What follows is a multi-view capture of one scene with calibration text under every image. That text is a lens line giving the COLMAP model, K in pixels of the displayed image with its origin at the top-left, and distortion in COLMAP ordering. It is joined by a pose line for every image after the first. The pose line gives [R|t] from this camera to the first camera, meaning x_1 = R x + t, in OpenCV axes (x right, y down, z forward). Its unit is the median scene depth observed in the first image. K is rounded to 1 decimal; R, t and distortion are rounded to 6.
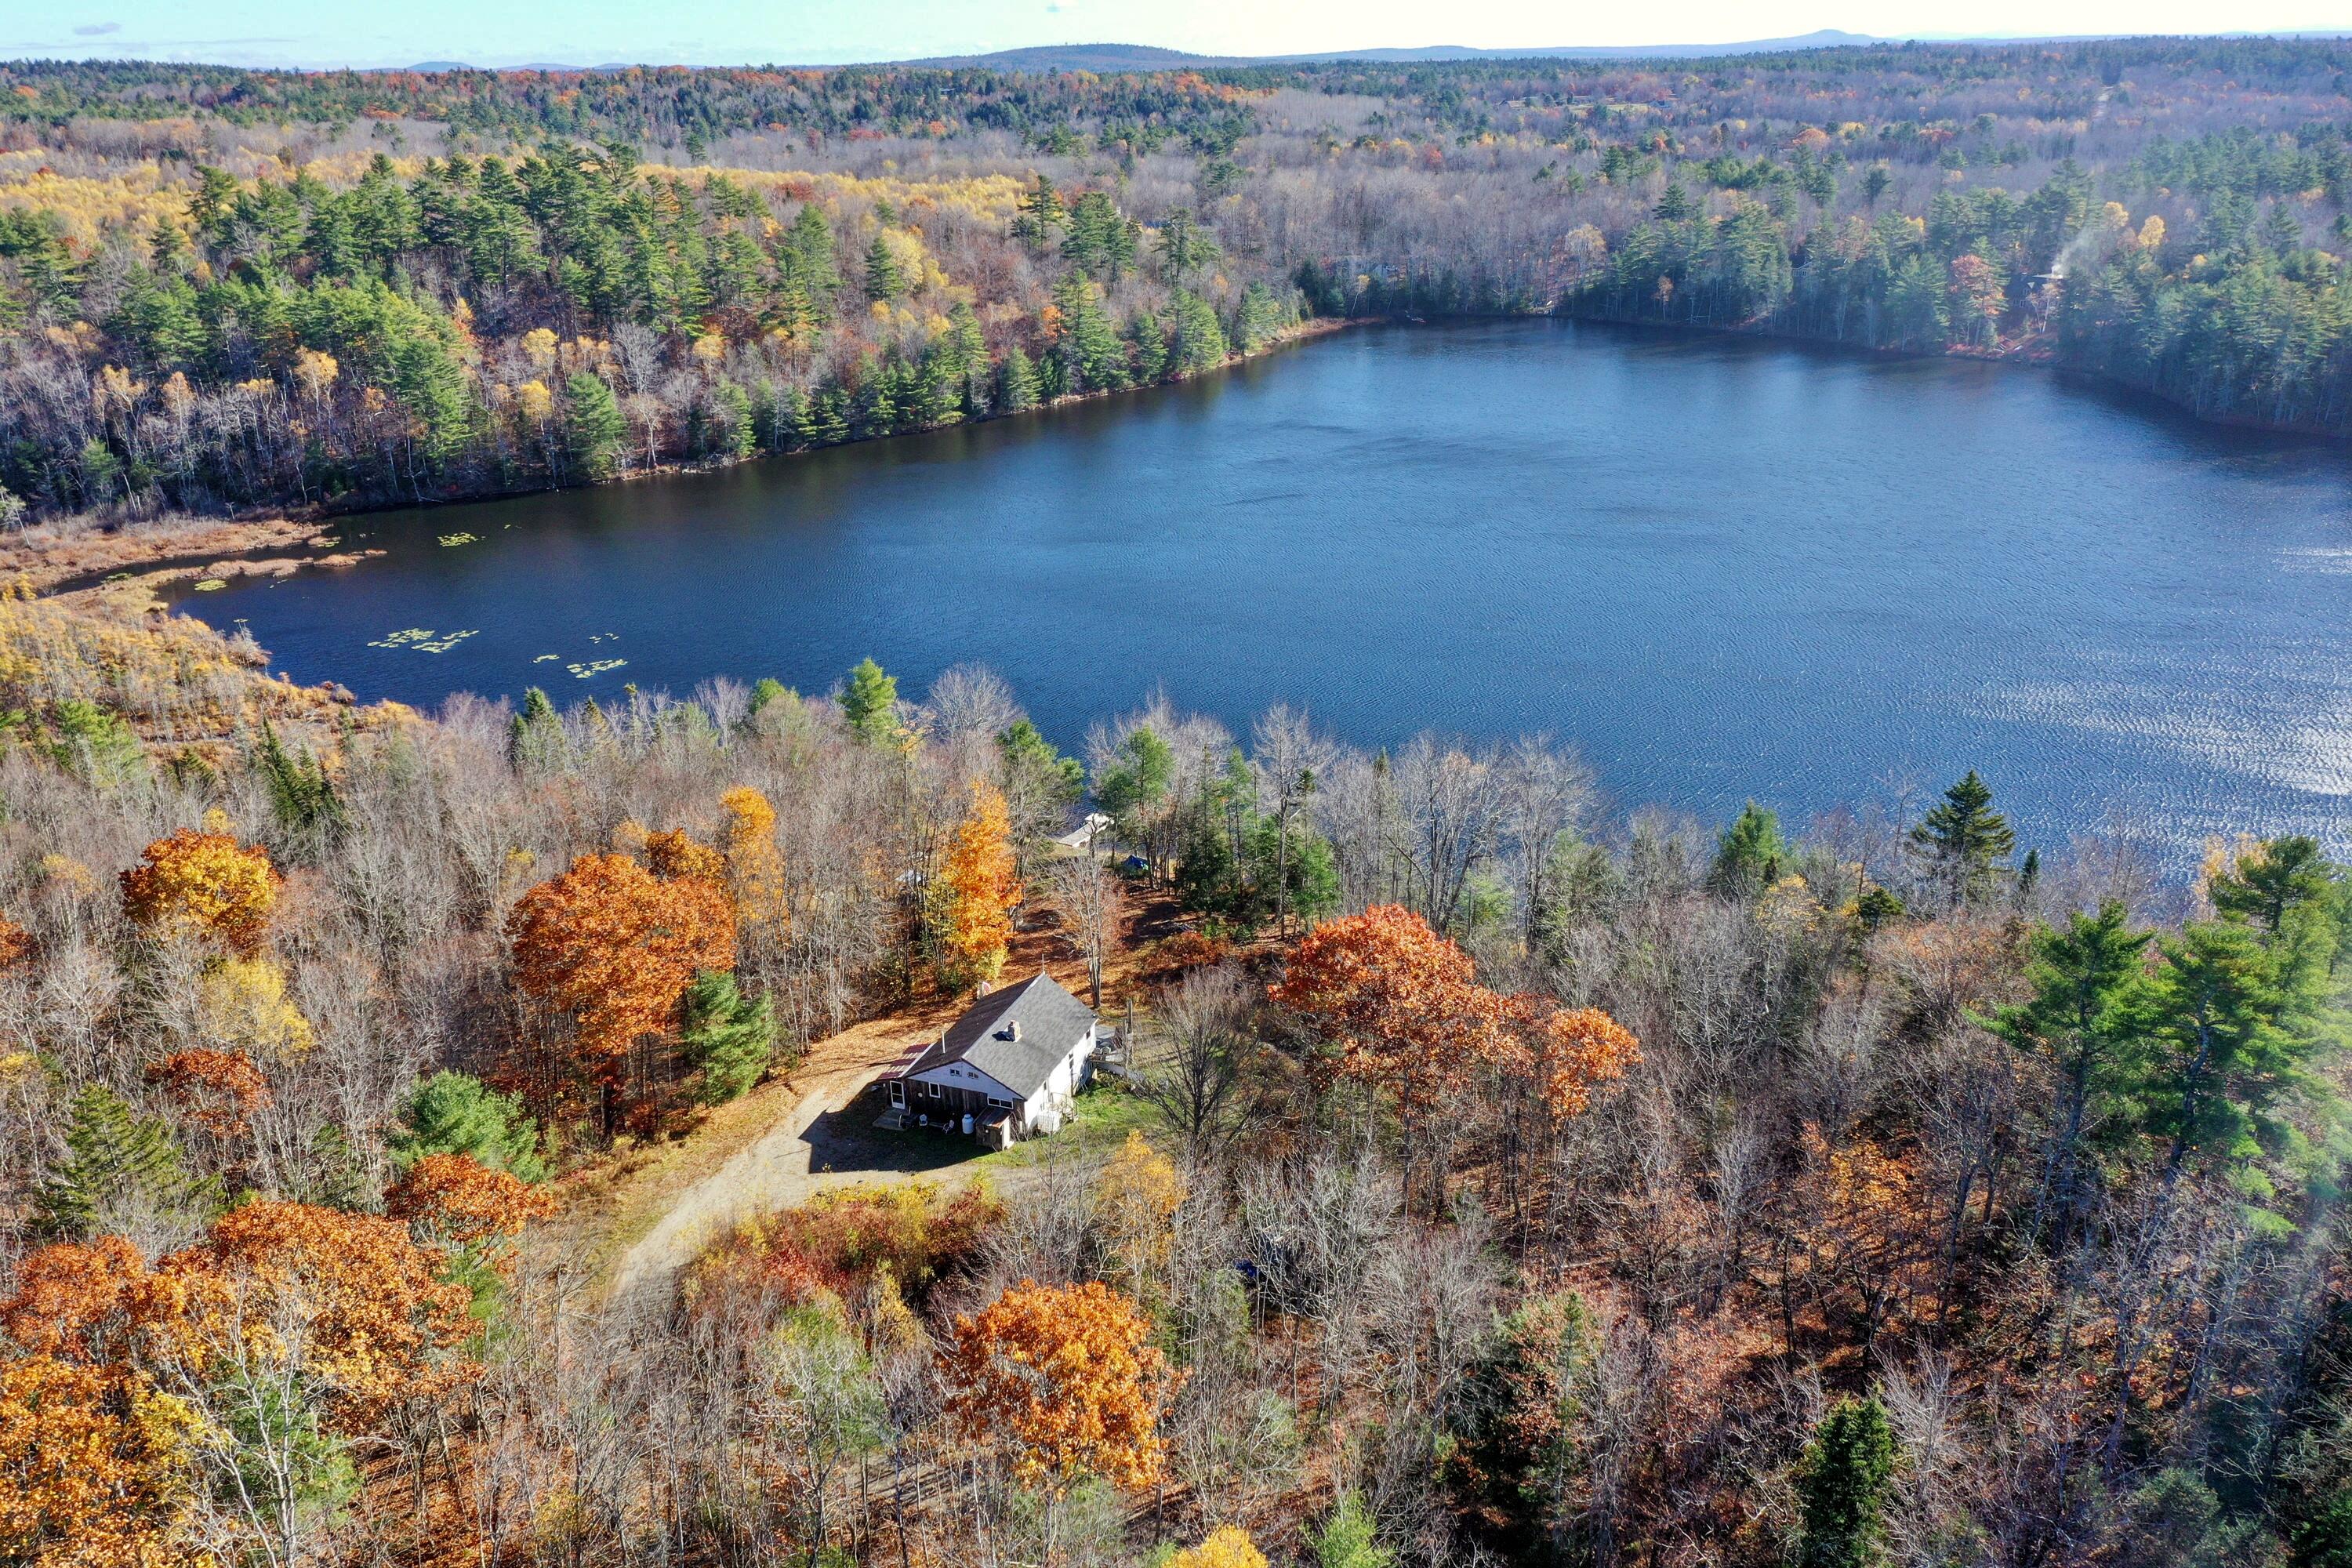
lens RADIAL K [[1852.2, 0, 1176.0], [0, 1852.2, 784.0], [0, 0, 1]] dist [-0.015669, 0.011948]
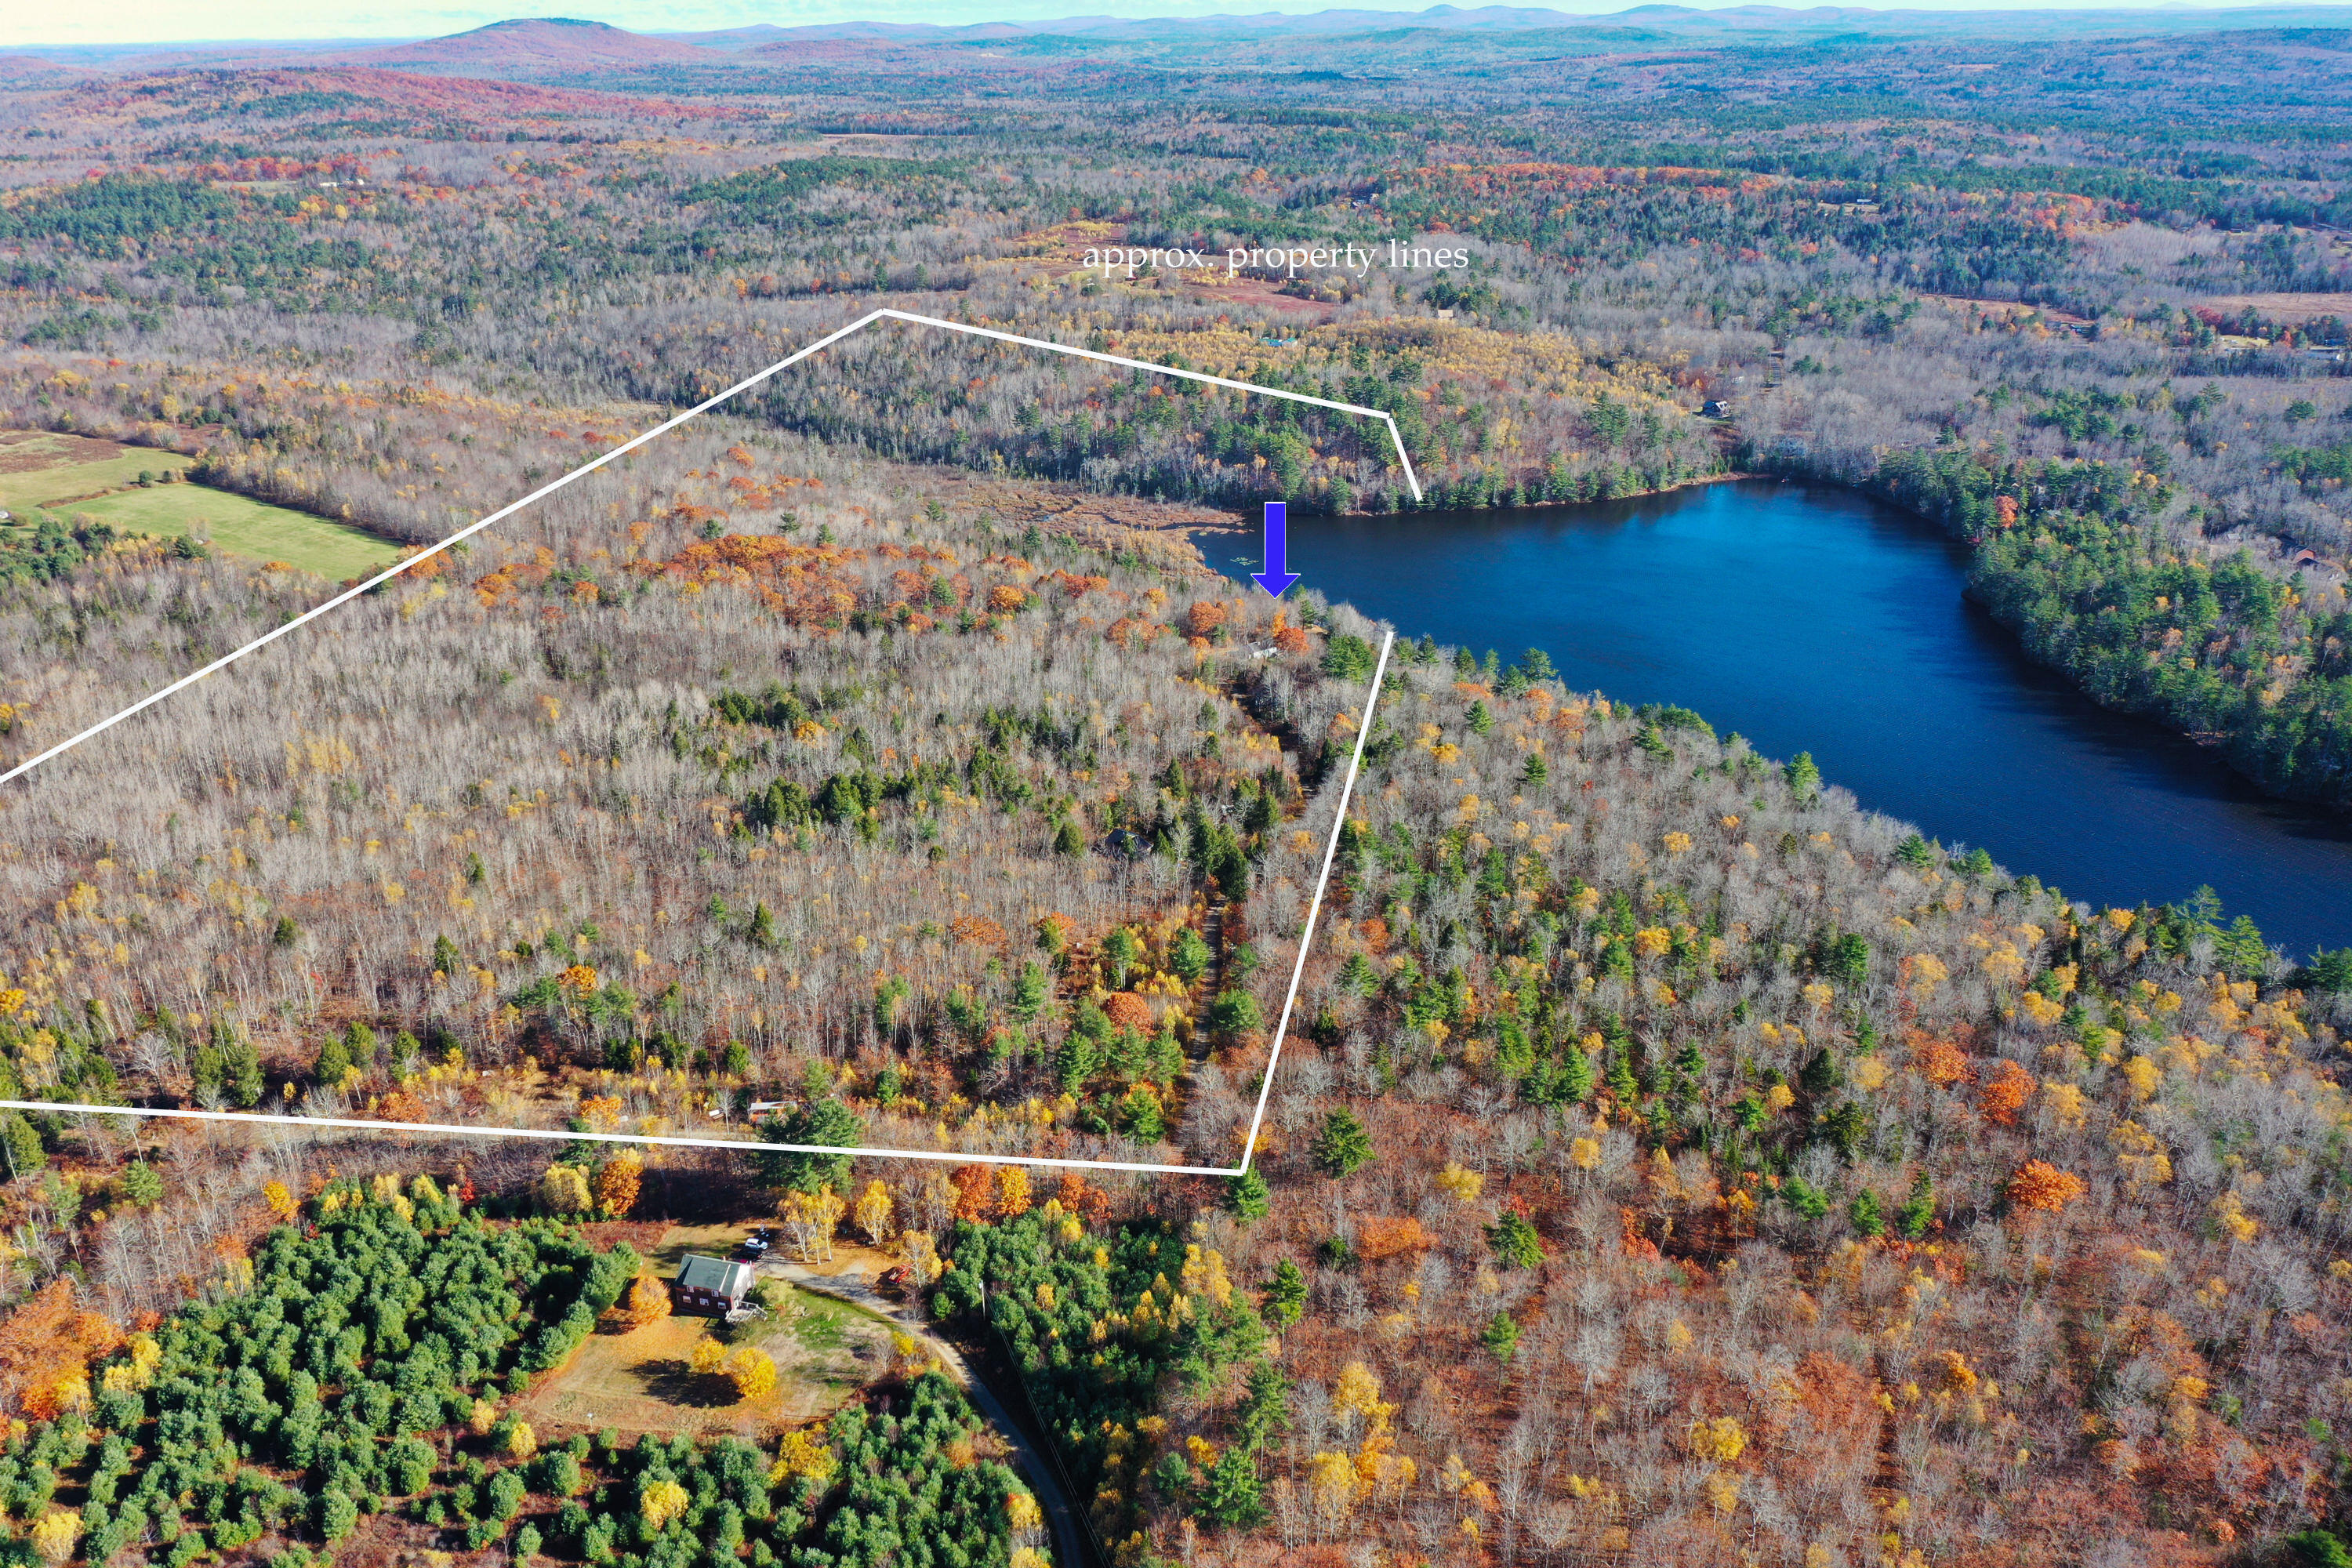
lens RADIAL K [[1841.0, 0, 1176.0], [0, 1841.0, 784.0], [0, 0, 1]] dist [-0.005450, 0.003963]
pose [[0.825989, 0.226453, -0.516200, 1.024699], [-0.208842, 0.973527, 0.092903, 0.027436], [0.523572, 0.031068, 0.851415, -1.504751]]
